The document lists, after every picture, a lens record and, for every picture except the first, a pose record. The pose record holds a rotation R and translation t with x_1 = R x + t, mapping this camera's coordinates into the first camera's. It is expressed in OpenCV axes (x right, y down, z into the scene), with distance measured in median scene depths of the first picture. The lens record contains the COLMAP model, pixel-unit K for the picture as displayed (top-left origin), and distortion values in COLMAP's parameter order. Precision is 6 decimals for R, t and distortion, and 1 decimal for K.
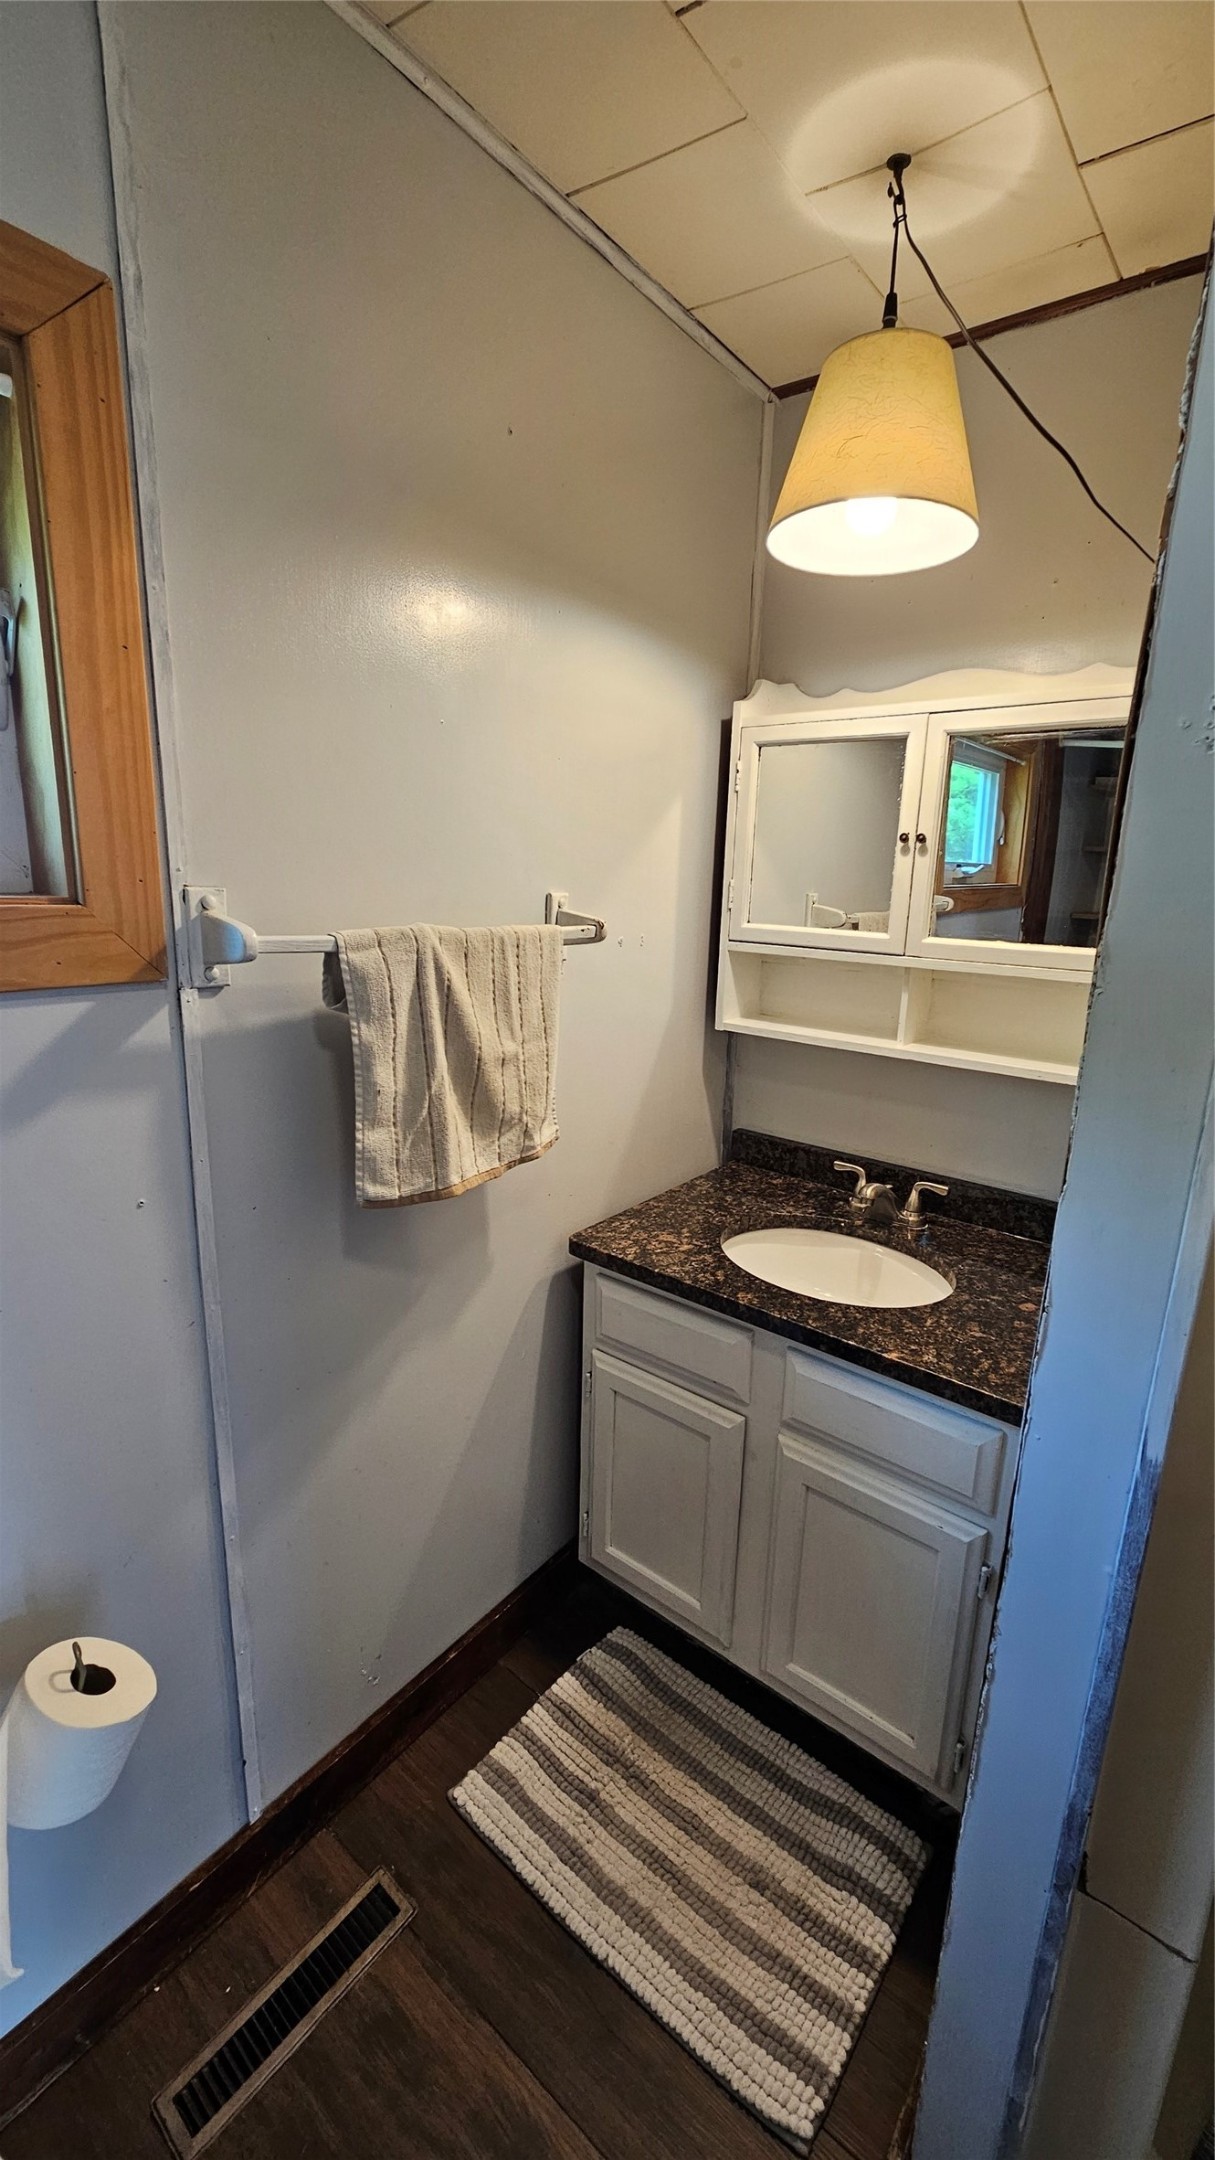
lens RADIAL K [[884.0, 0, 603.5], [0, 884.0, 1072.1], [0, 0, 1]] dist [0.000667, 0.000752]
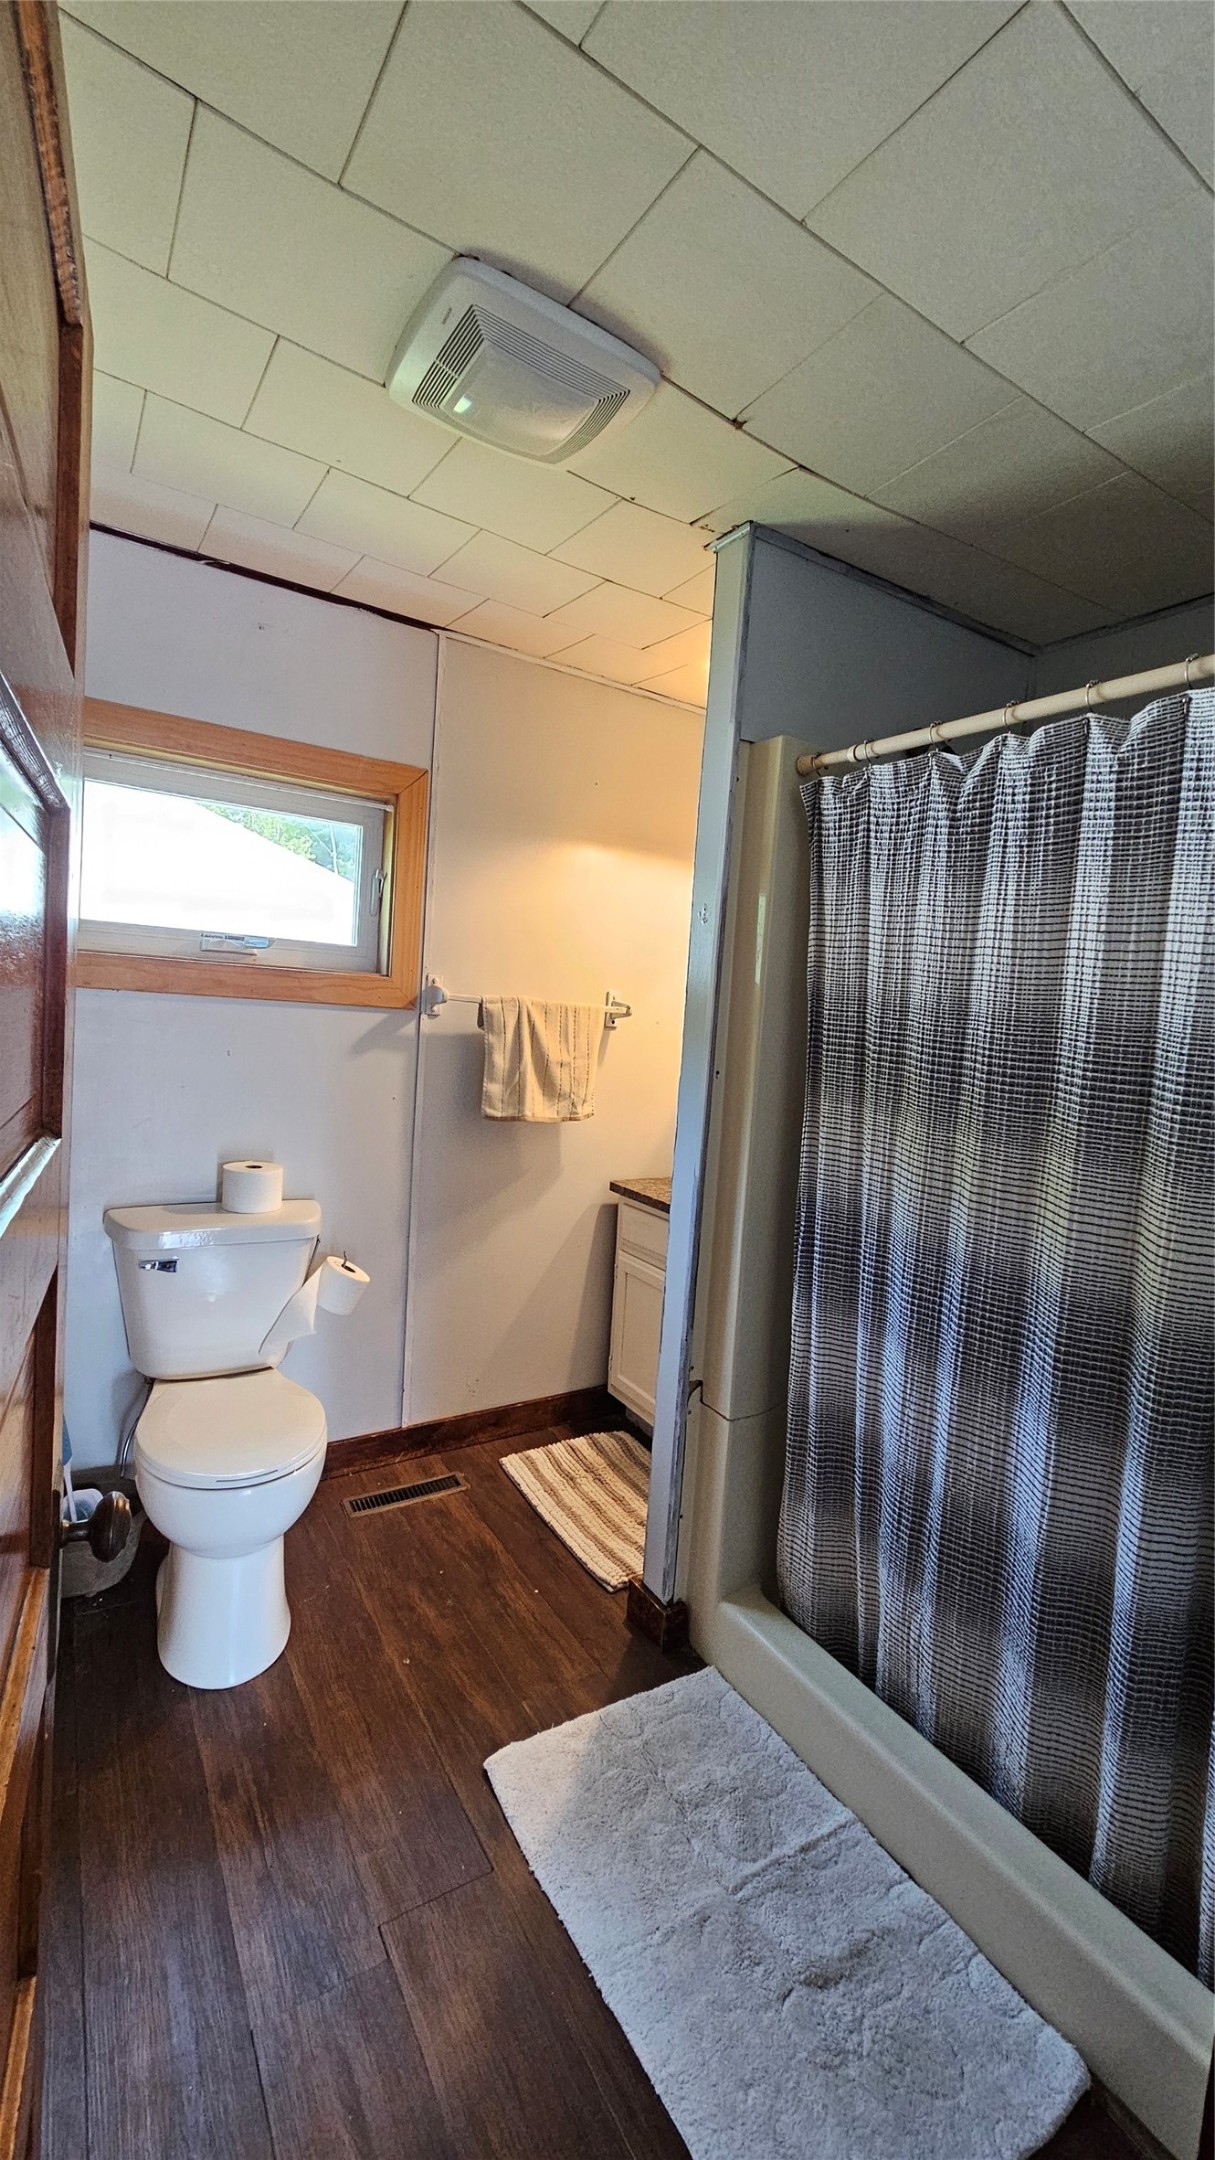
lens RADIAL K [[884.0, 0, 617.1], [0, 884.0, 1075.5], [0, 0, 1]] dist [0.000667, 0.000752]
pose [[0.943216, 0.059081, -0.326883, 0.699969], [-0.113383, 0.982218, -0.149638, 0.312707], [0.312229, 0.178204, 0.933143, -0.906722]]
